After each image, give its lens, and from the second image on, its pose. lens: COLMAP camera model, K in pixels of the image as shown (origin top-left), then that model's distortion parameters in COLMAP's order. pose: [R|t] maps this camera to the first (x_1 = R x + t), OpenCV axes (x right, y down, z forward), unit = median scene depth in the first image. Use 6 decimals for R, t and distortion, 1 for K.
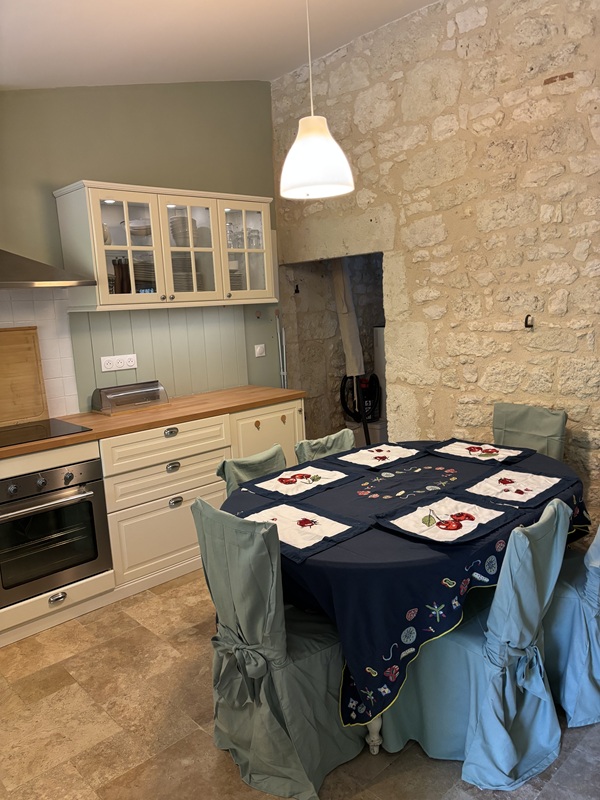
lens RADIAL K [[595.2, 0, 305.6], [0, 595.2, 401.2], [0, 0, 1]] dist [0.046104, -0.060949]
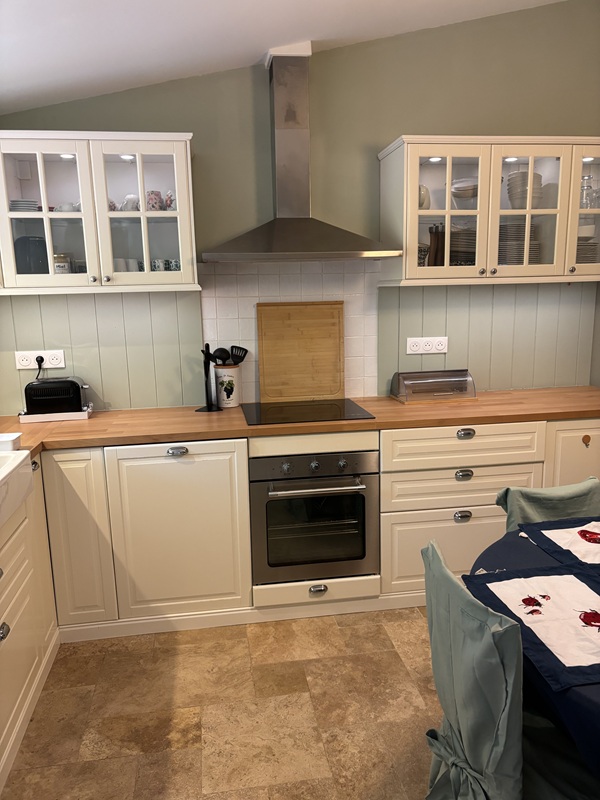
lens RADIAL K [[595.2, 0, 305.6], [0, 595.2, 401.2], [0, 0, 1]] dist [0.046104, -0.060949]
pose [[0.823568, 0.132484, -0.551528, 0.044673], [-0.113522, 0.991166, 0.068574, -0.024990], [0.555741, 0.006135, 0.831333, 0.180369]]
